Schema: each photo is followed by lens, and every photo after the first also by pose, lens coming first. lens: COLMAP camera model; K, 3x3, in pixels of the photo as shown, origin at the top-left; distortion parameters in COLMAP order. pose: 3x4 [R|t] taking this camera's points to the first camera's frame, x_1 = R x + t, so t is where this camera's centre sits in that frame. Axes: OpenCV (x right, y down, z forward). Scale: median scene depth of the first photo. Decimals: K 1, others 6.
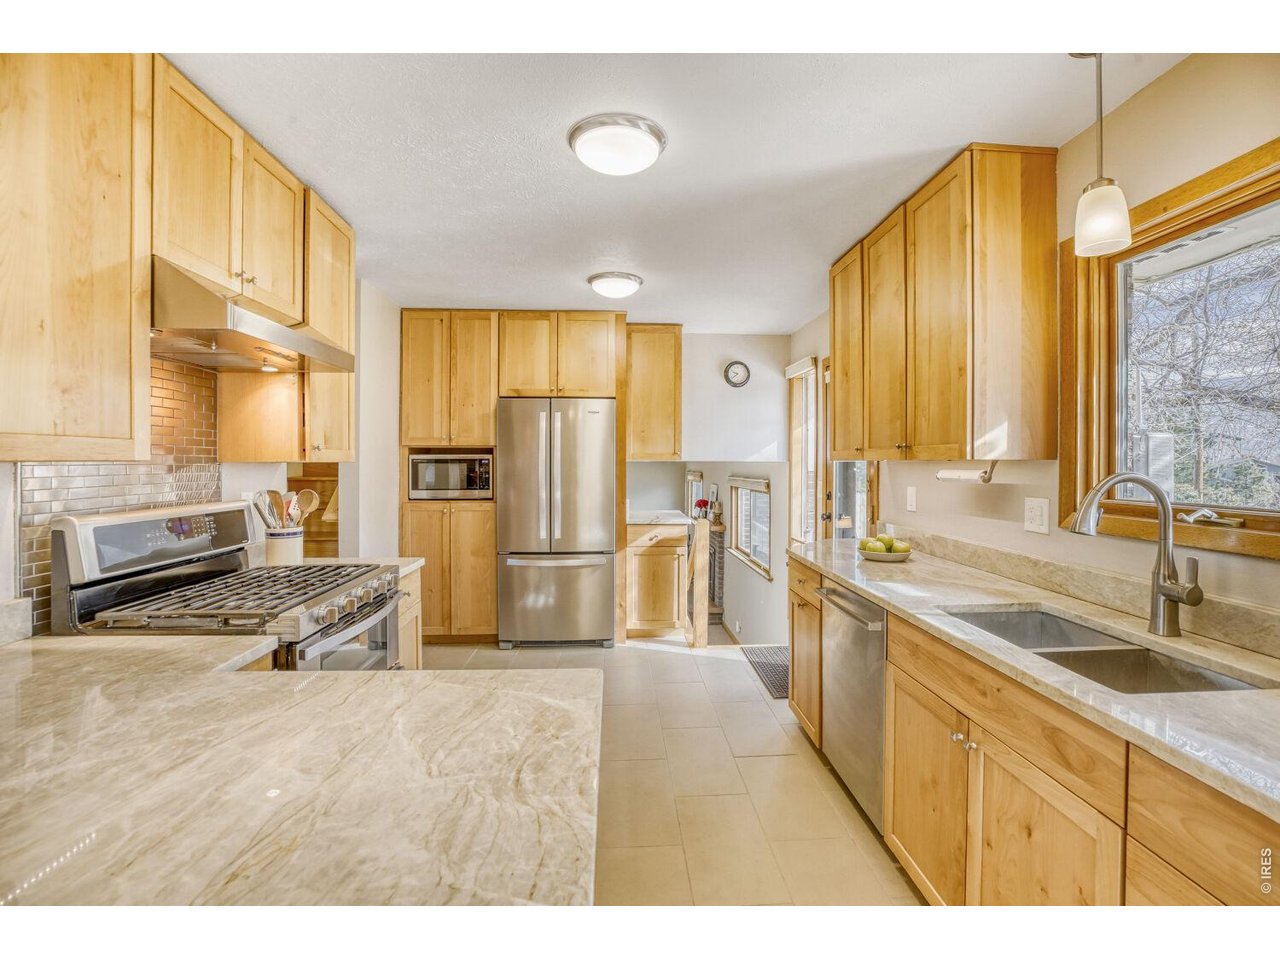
lens RADIAL K [[600.4, 0, 642.0], [0, 600.4, 464.6], [0, 0, 1]] dist [-0.018725, 0.000233]
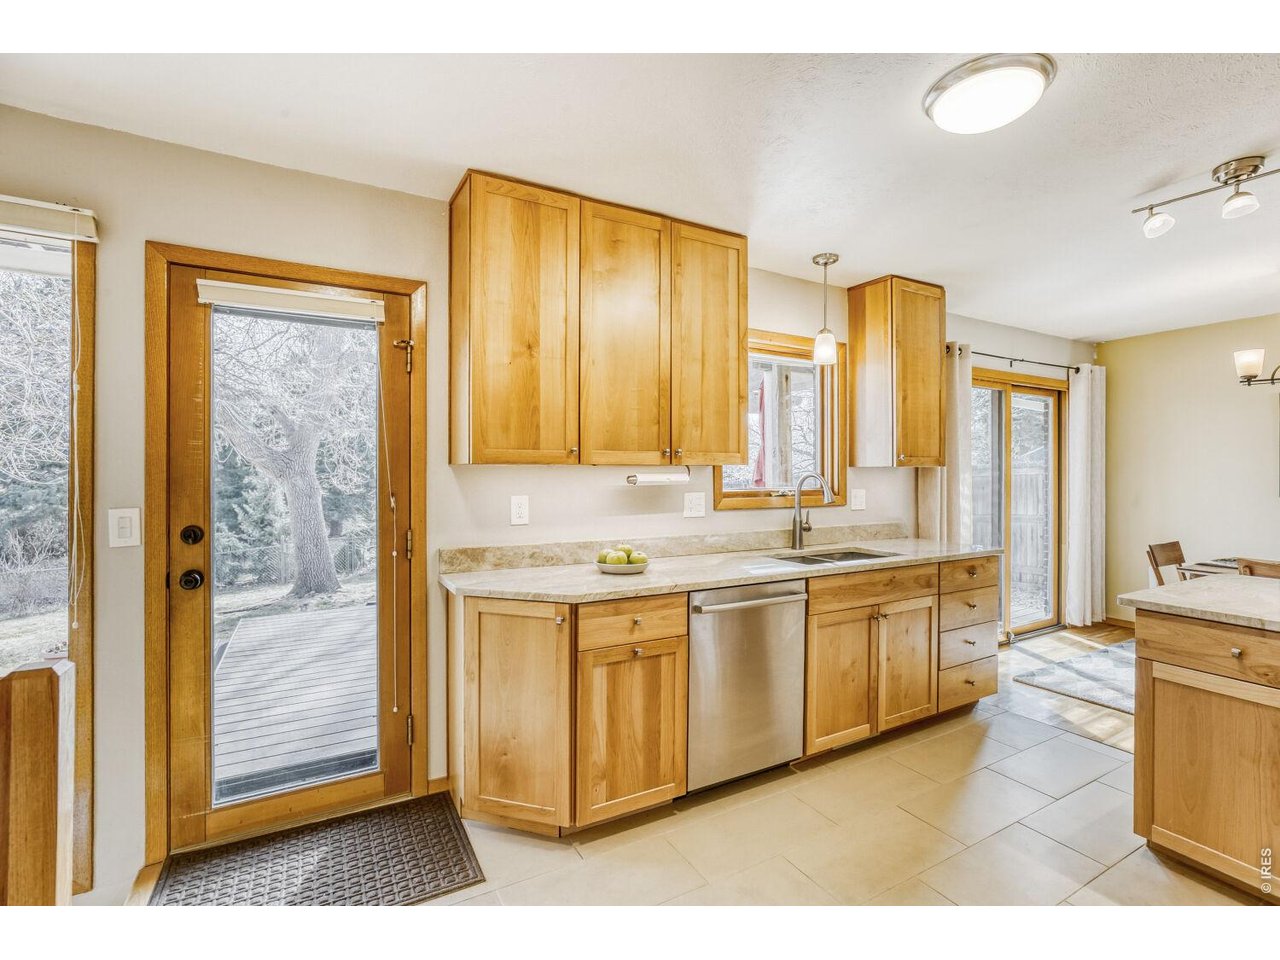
lens RADIAL K [[600.4, 0, 642.0], [0, 600.4, 464.6], [0, 0, 1]] dist [-0.018725, 0.000233]
pose [[-0.437681, 0.002946, 0.899125, -0.521022], [0.000118, 0.999995, -0.003219, -0.005254], [-0.899130, -0.001303, -0.437679, 1.622898]]
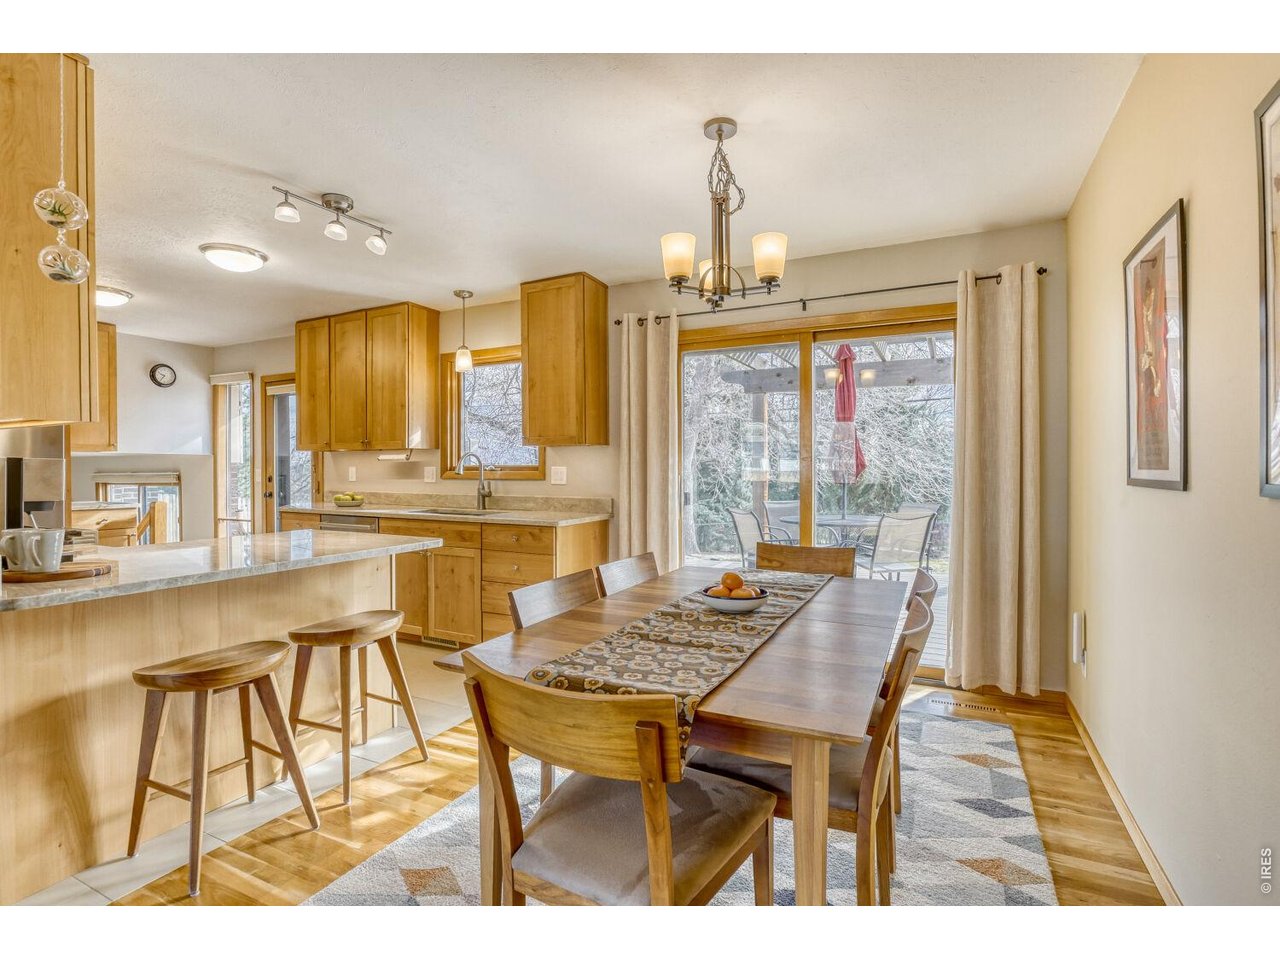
lens RADIAL K [[600.4, 0, 642.0], [0, 600.4, 464.6], [0, 0, 1]] dist [-0.018725, 0.000233]
pose [[0.496229, -0.000064, 0.868191, -0.808759], [0.008028, 0.999958, -0.004515, 0.060420], [-0.868154, 0.009210, 0.496209, -0.721223]]
